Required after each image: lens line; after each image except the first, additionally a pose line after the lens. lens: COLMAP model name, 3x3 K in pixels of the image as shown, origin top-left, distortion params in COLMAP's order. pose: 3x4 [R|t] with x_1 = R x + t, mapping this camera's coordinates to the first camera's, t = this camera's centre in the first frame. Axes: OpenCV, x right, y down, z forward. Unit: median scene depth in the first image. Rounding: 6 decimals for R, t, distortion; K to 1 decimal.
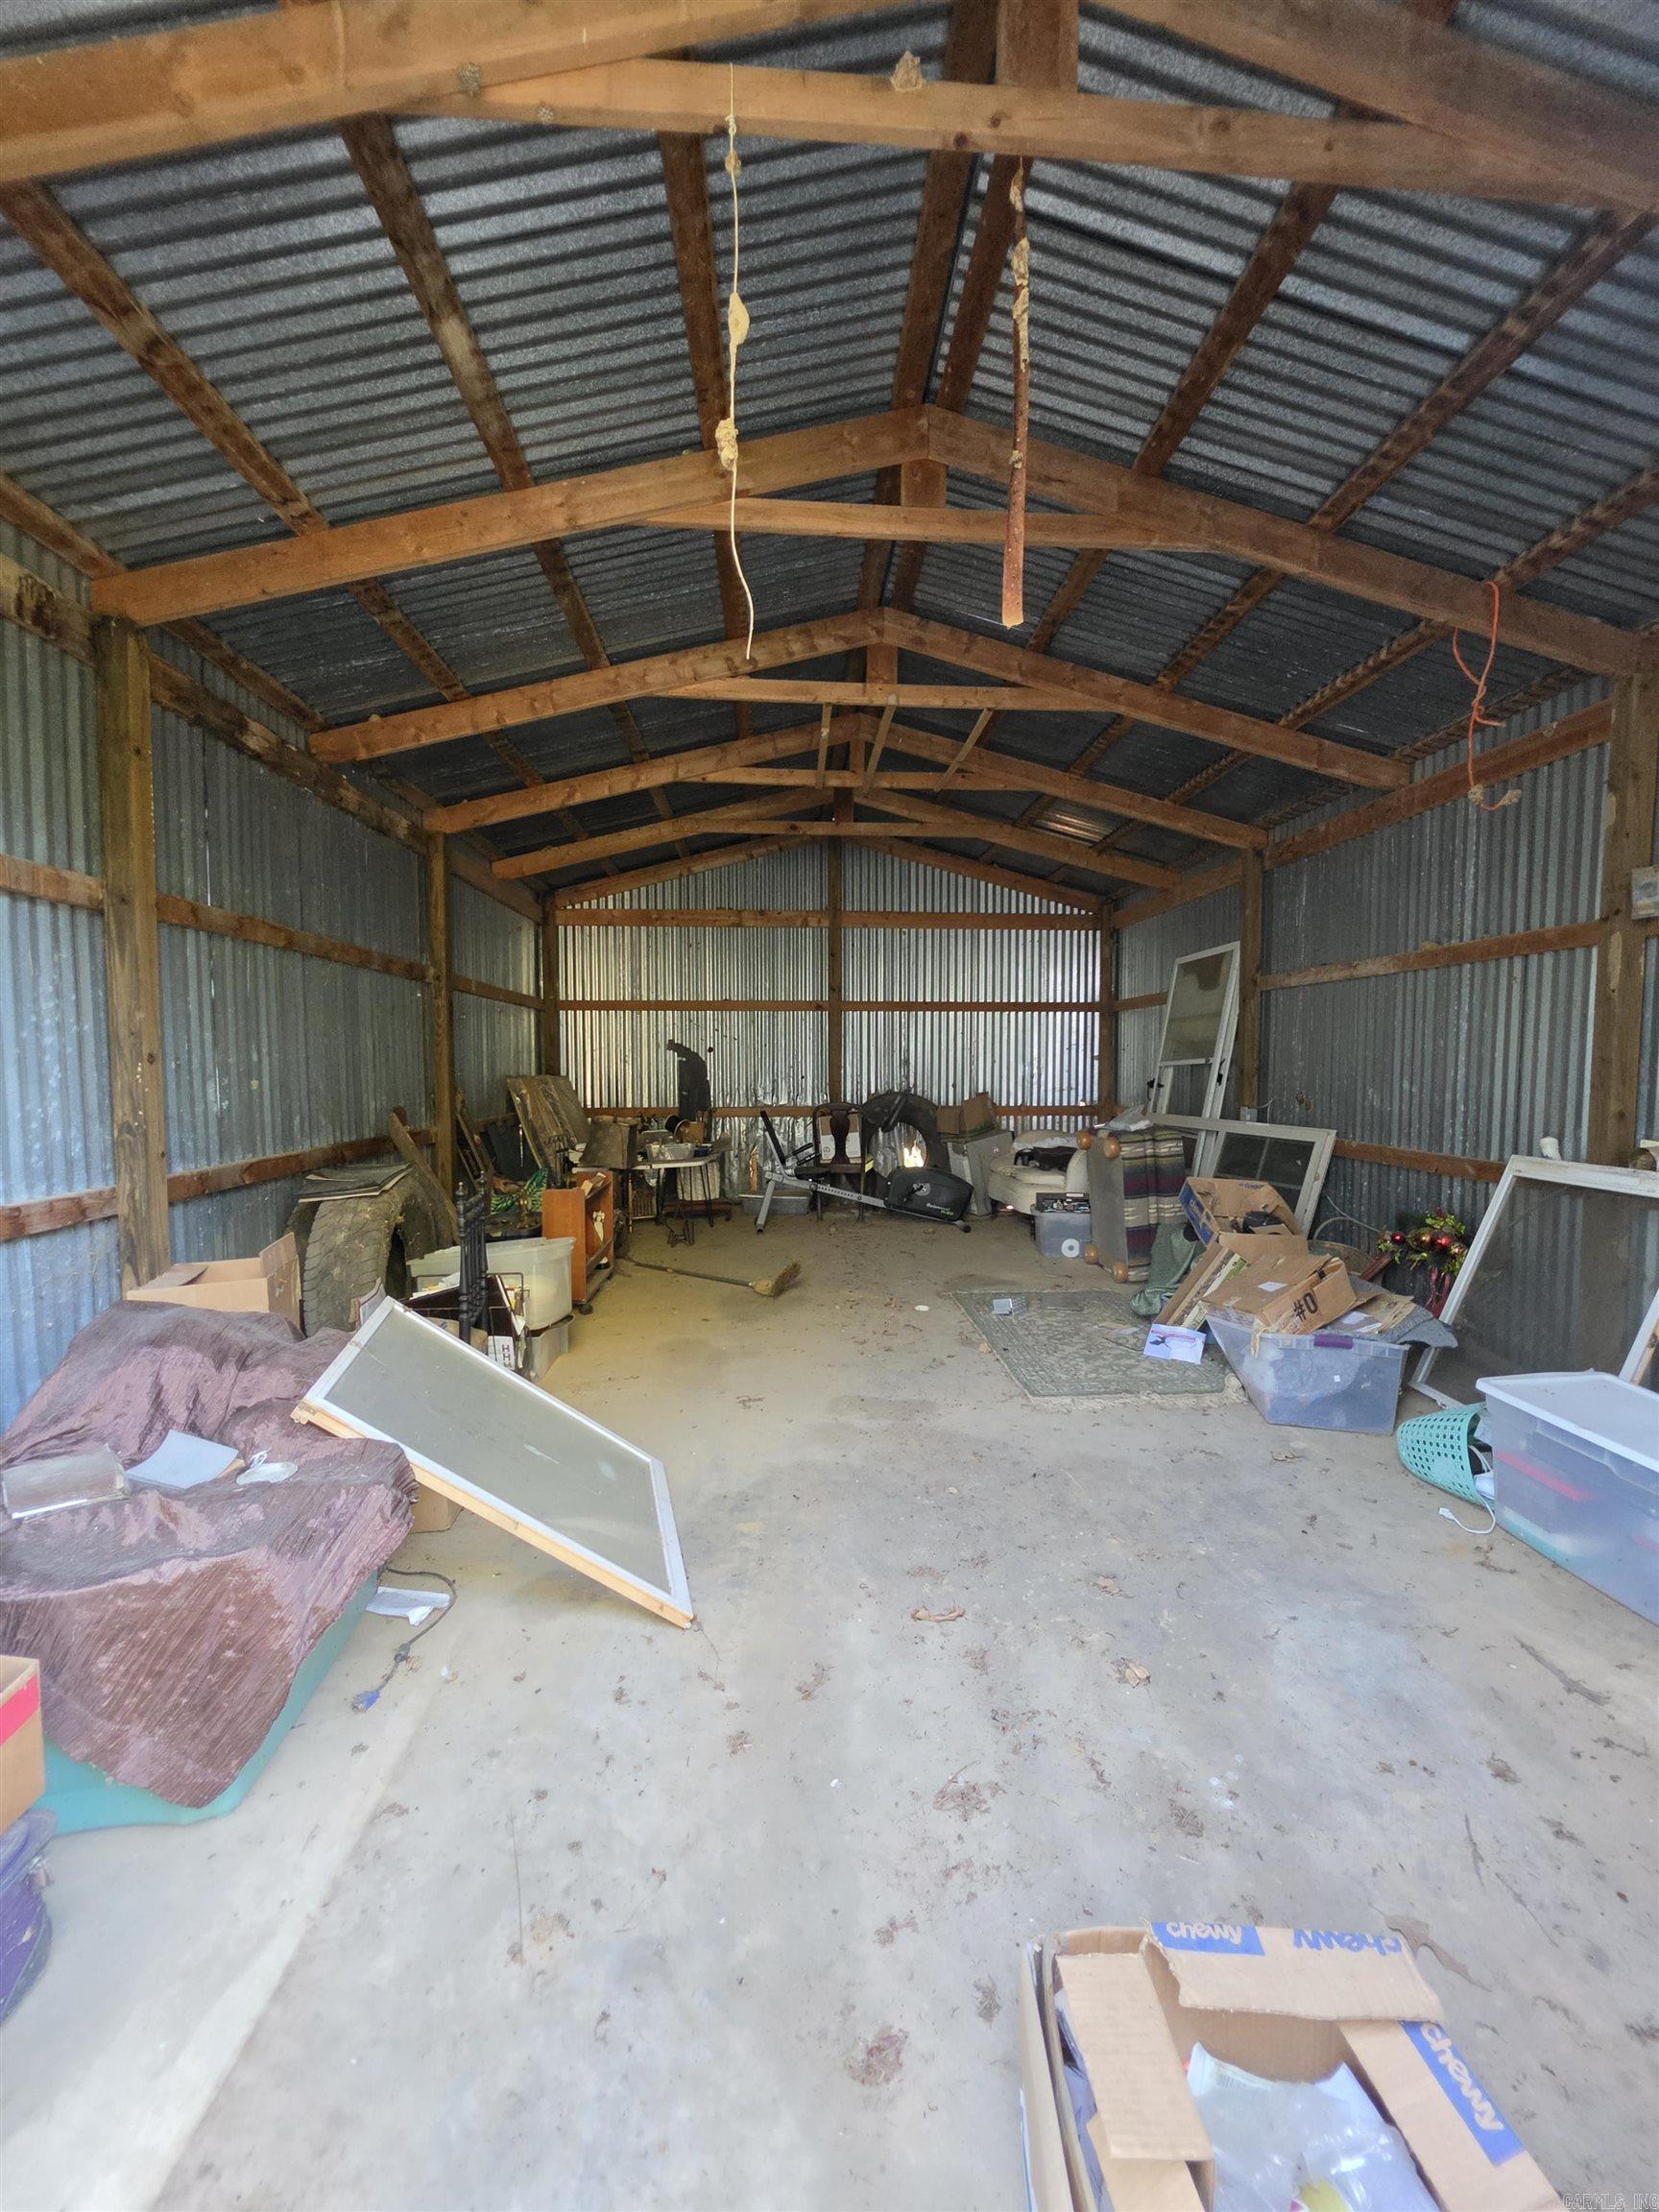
lens RADIAL K [[879.4, 0, 849.3], [0, 879.4, 1104.2], [0, 0, 1]] dist [-0.005120, 0.001229]
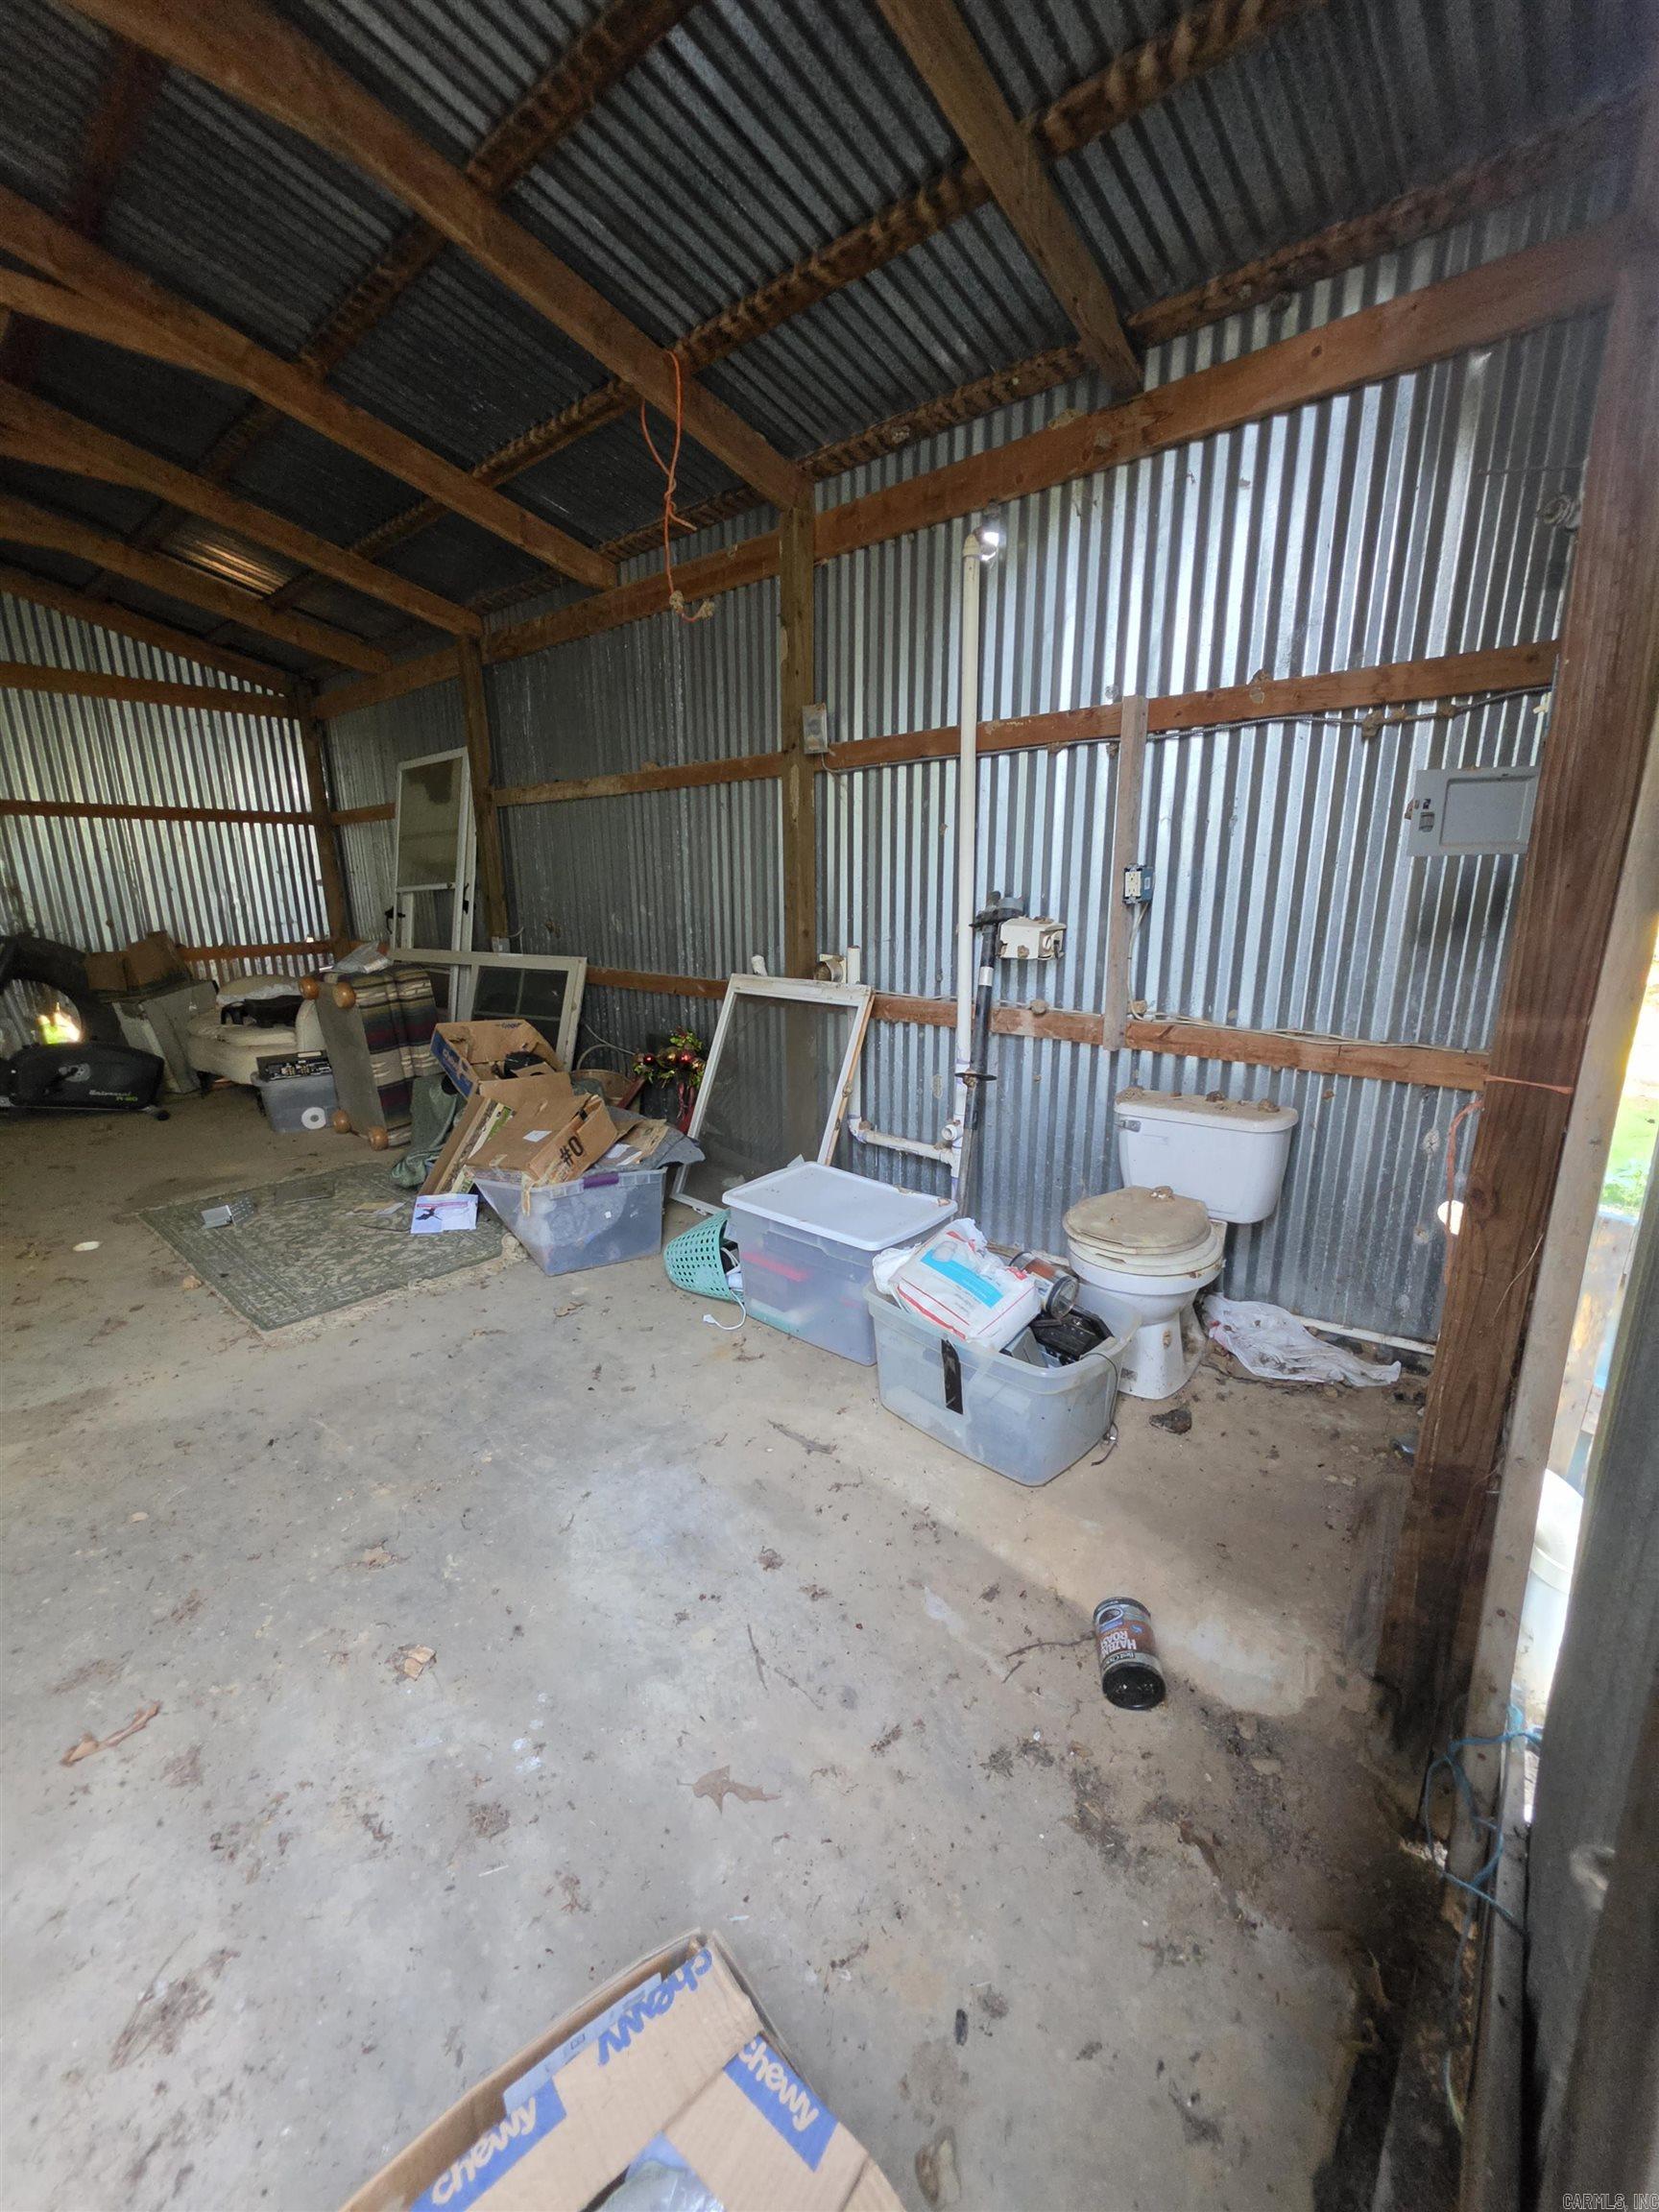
lens RADIAL K [[879.4, 0, 849.3], [0, 879.4, 1104.2], [0, 0, 1]] dist [-0.005120, 0.001229]
pose [[0.706982, -0.180361, 0.683847, 0.069879], [0.042404, 0.976005, 0.213577, -0.009950], [-0.705959, -0.121998, 0.697666, 0.097647]]
